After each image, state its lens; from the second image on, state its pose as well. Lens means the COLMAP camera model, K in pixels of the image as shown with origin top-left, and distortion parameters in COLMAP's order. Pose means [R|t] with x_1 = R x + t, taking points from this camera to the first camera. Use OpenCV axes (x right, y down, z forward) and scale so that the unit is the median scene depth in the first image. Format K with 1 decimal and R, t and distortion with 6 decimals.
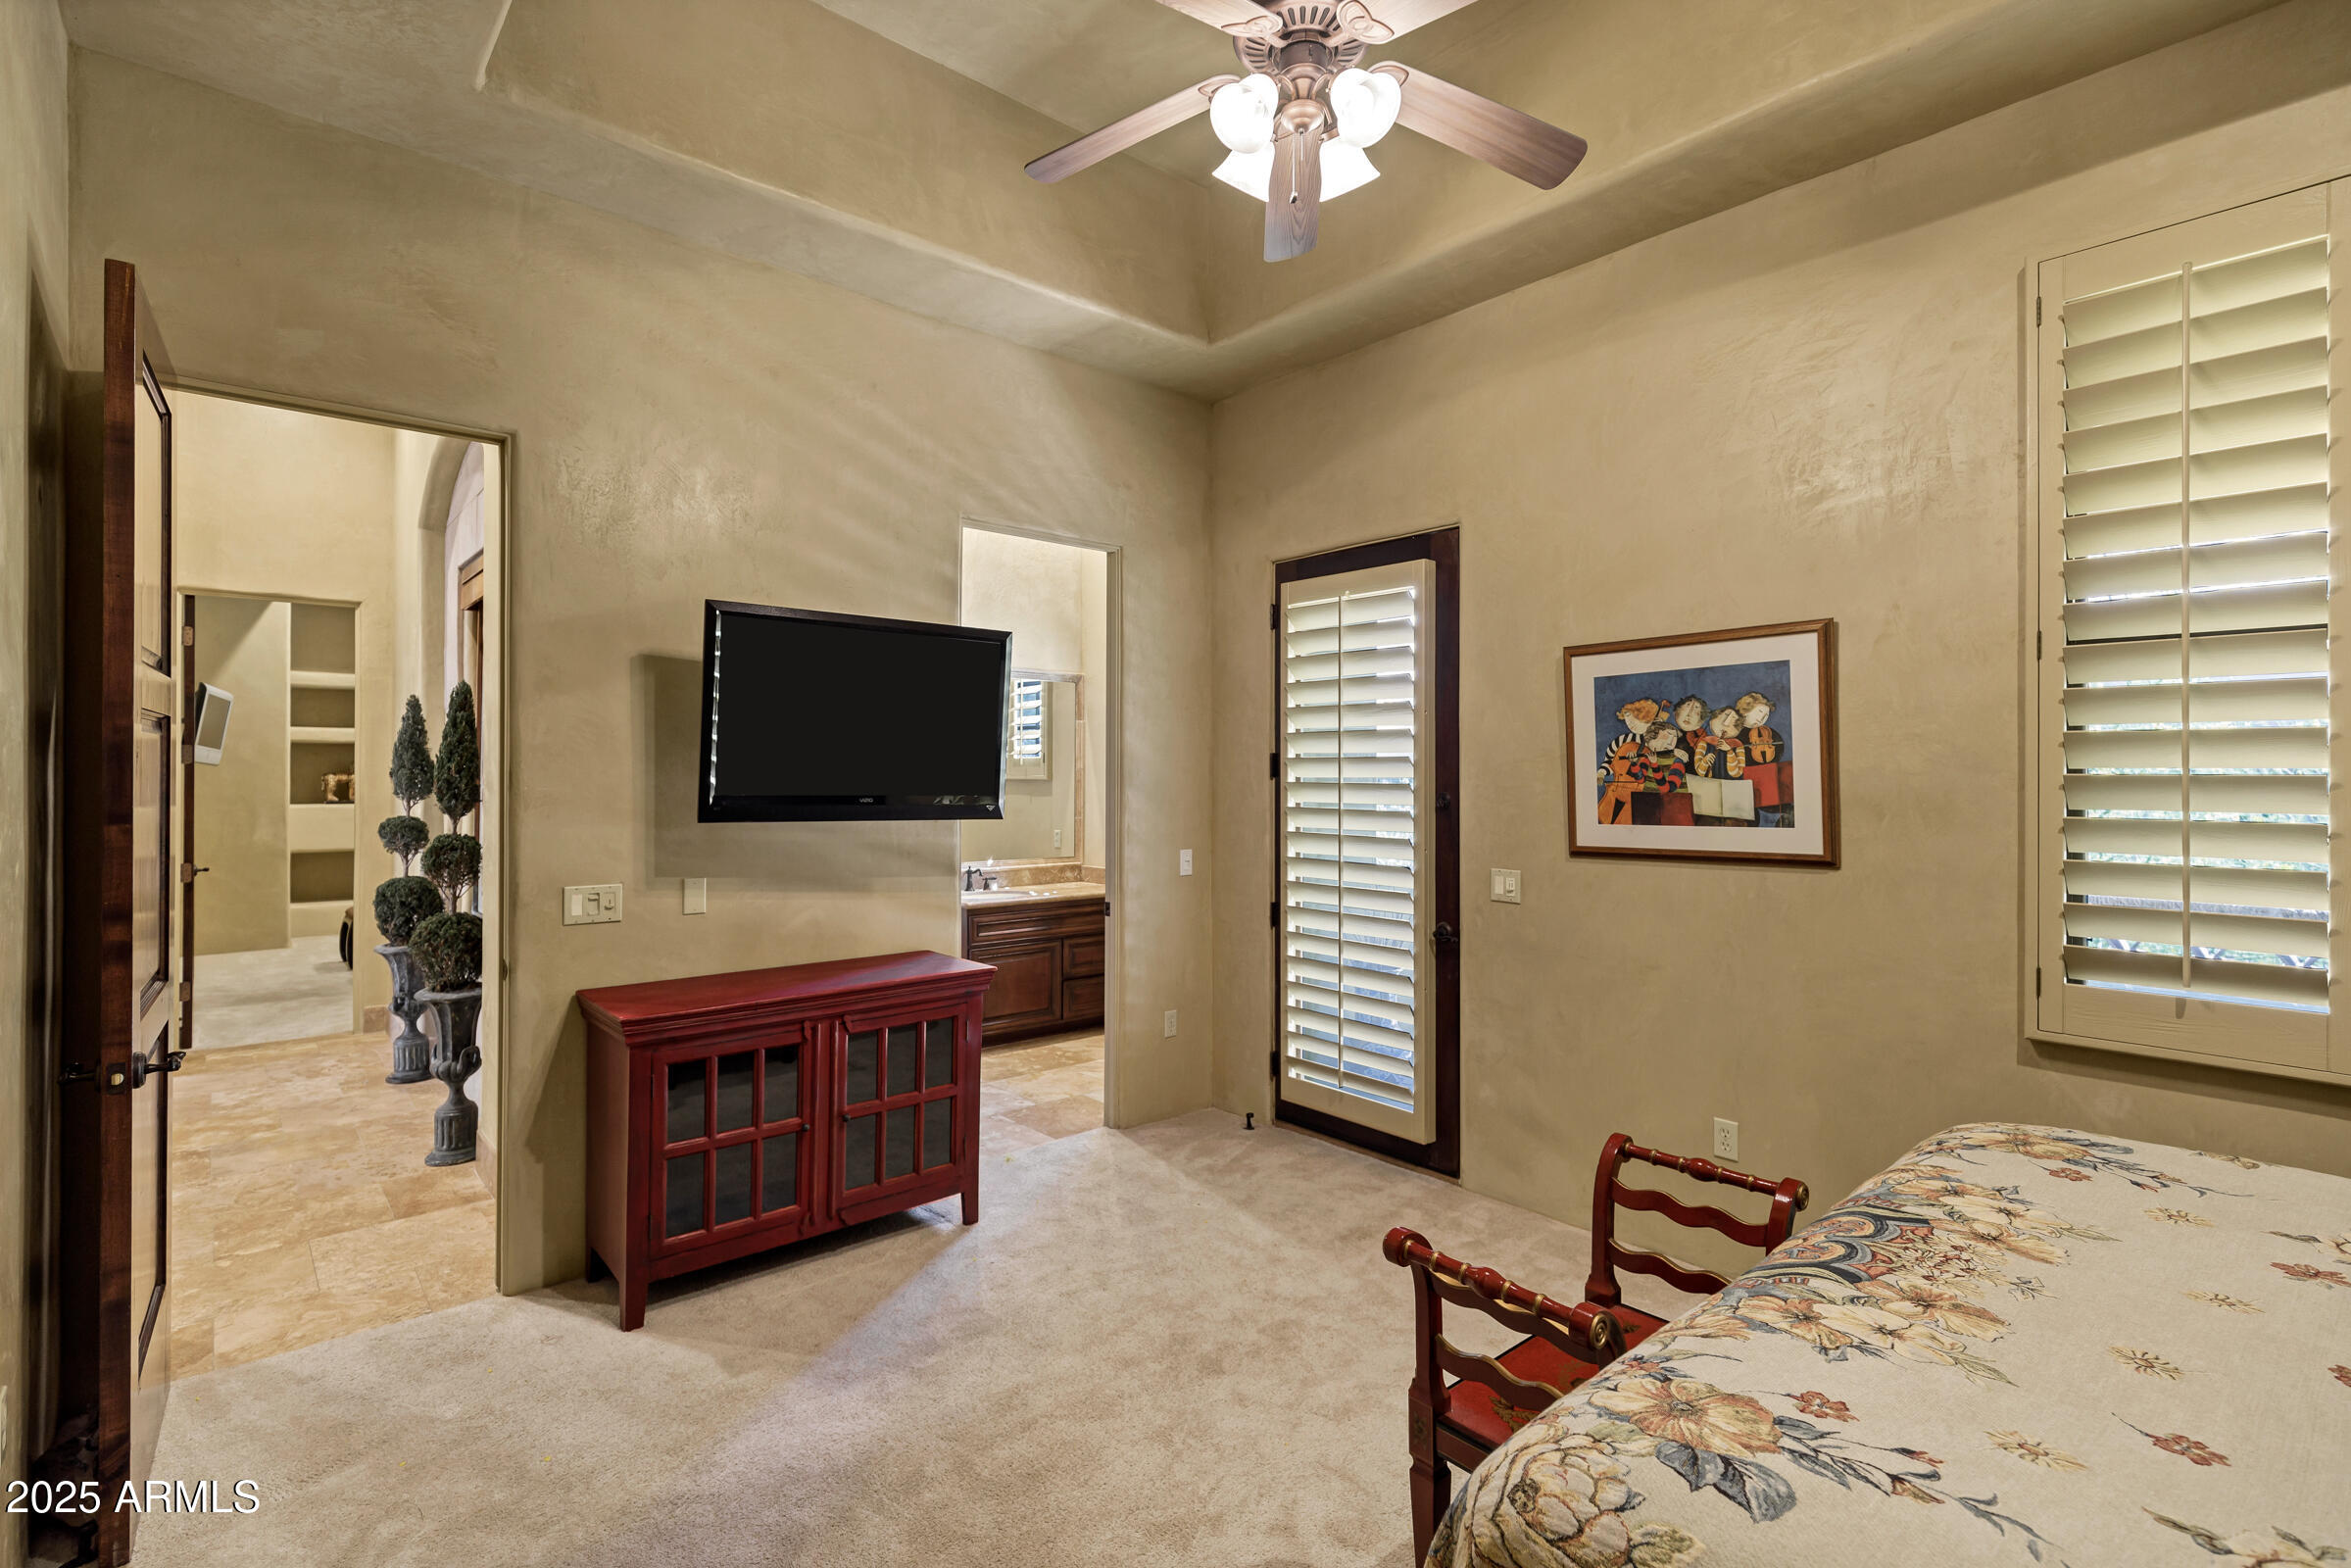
lens RADIAL K [[1086.0, 0, 1171.5], [0, 1086.0, 770.4], [0, 0, 1]] dist [-0.002615, -0.000180]
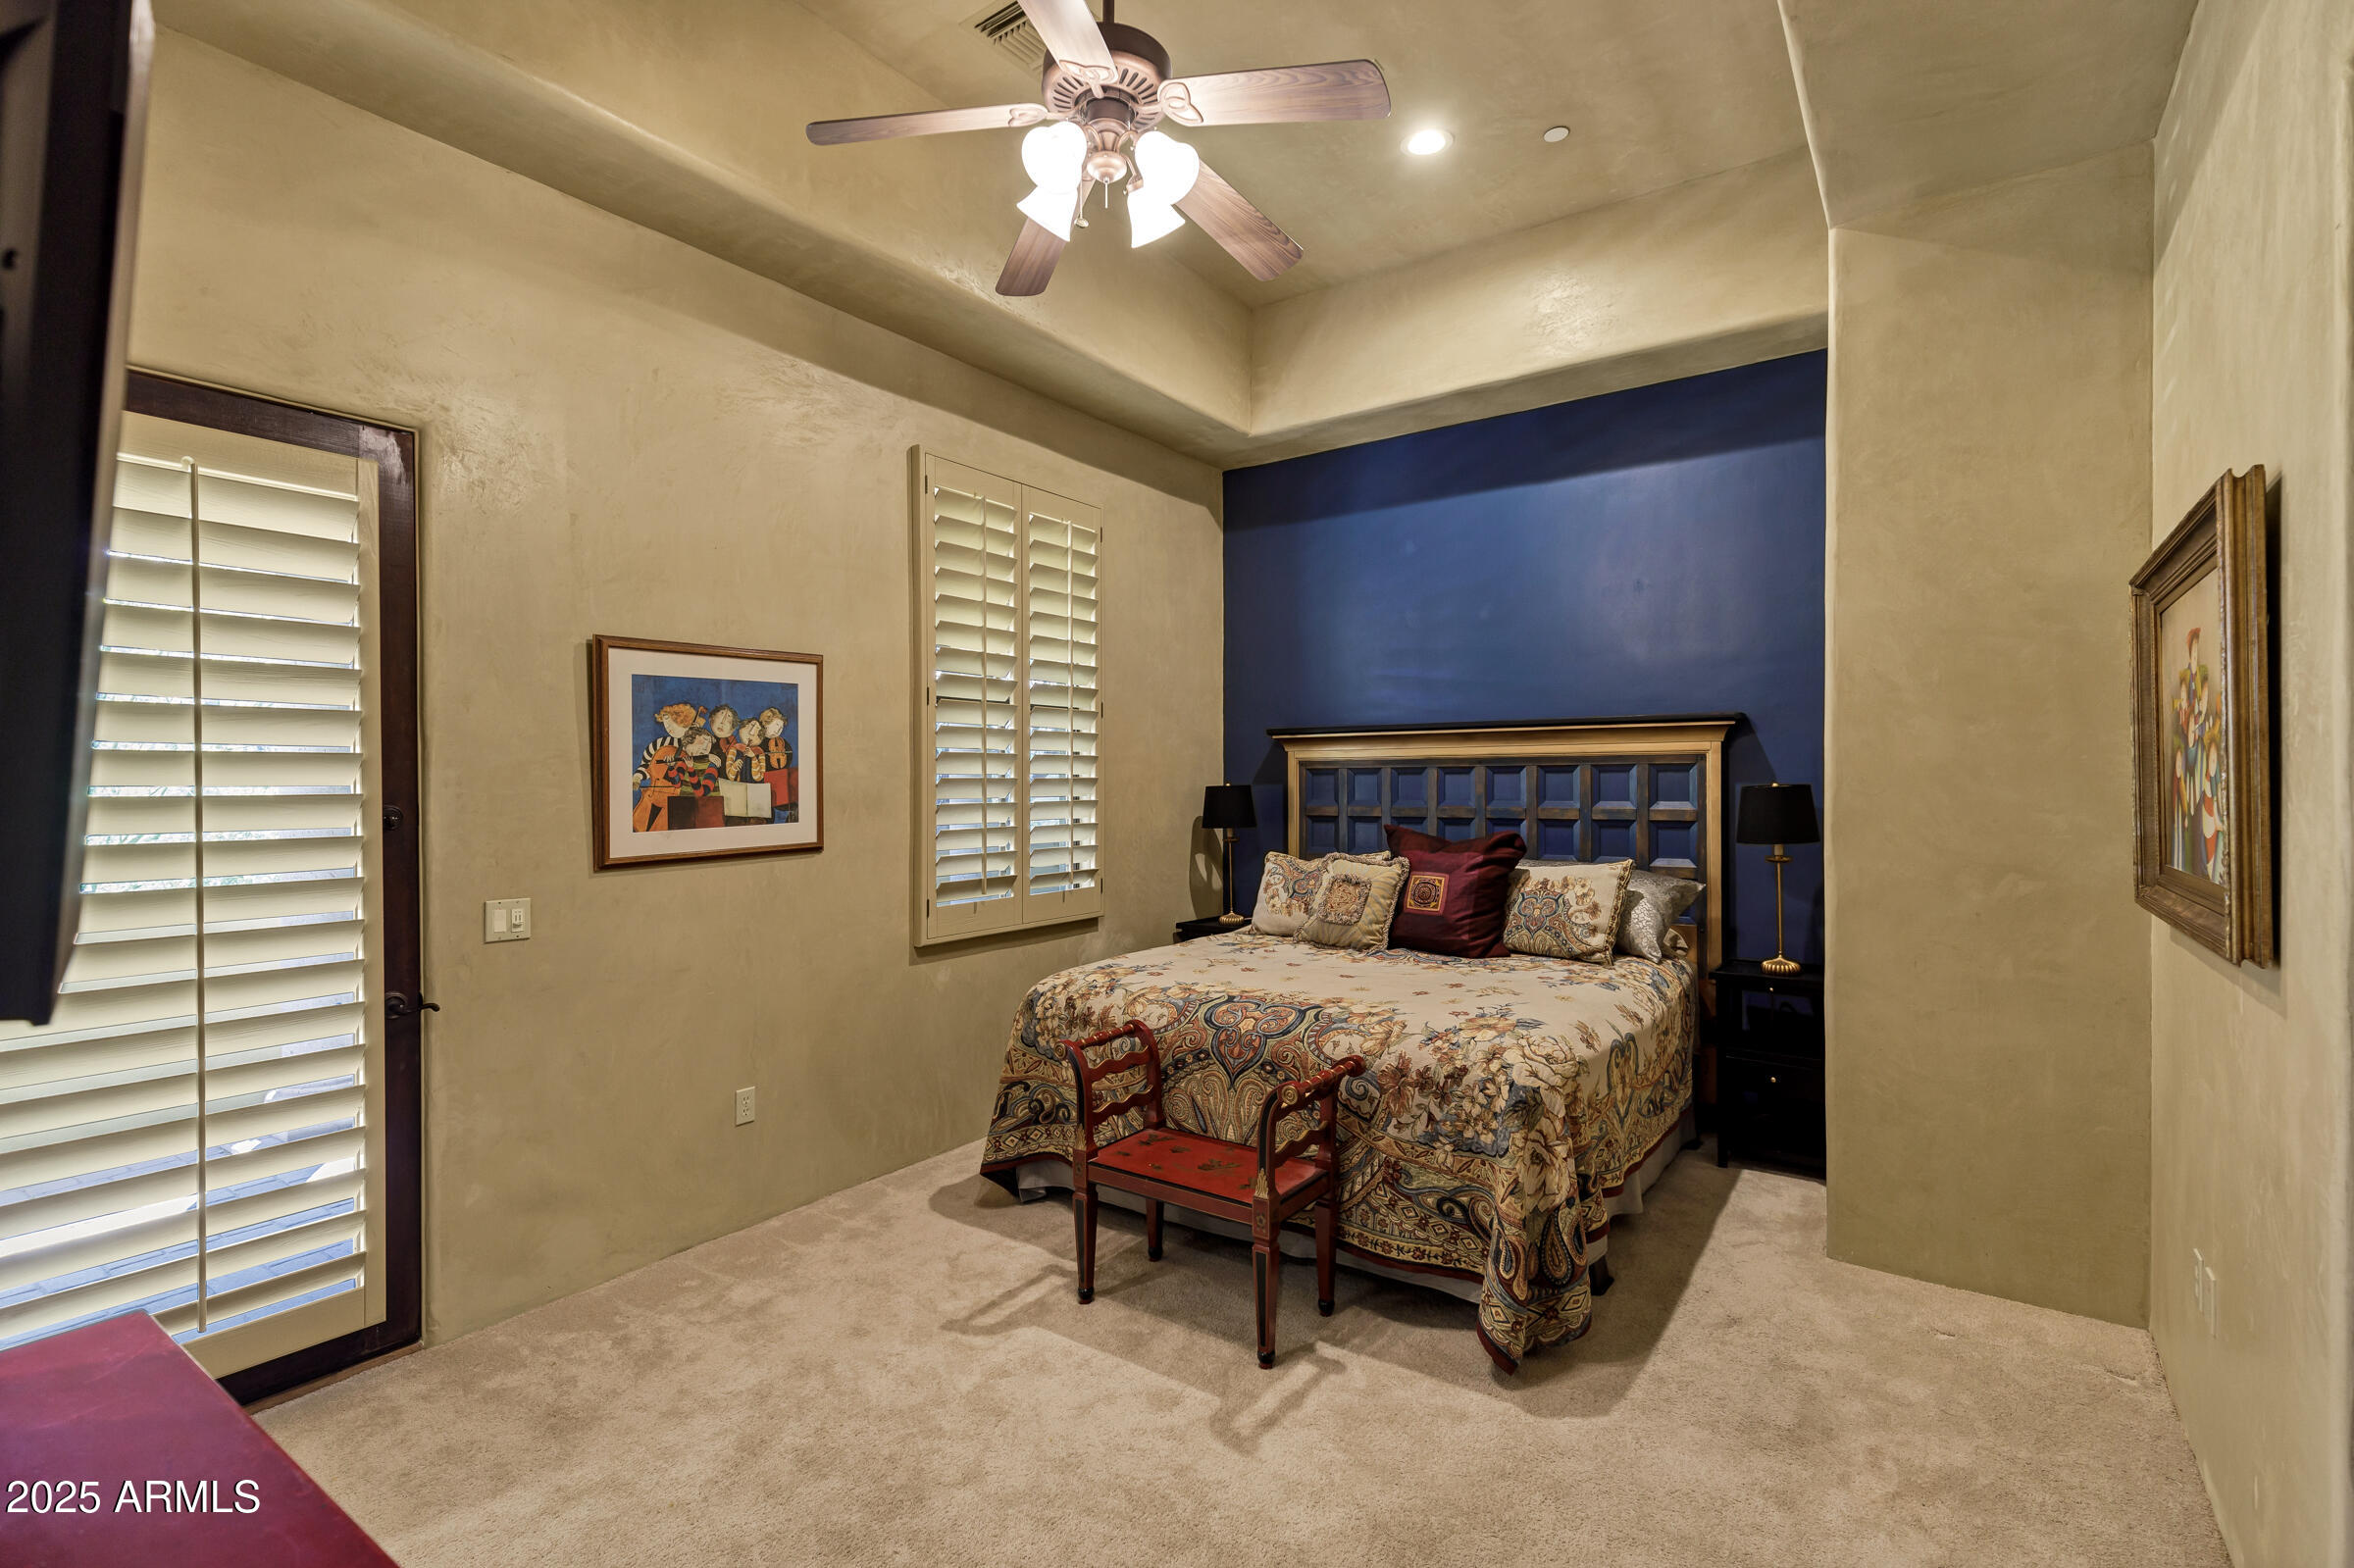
lens RADIAL K [[1087.3, 0, 1174.1], [0, 1087.3, 781.6], [0, 0, 1]] dist [-0.002615, -0.000180]
pose [[-0.242580, -0.007512, 0.970102, -0.660674], [-0.003626, 0.999970, 0.006836, -0.002163], [-0.970125, -0.001860, -0.242600, 0.825242]]
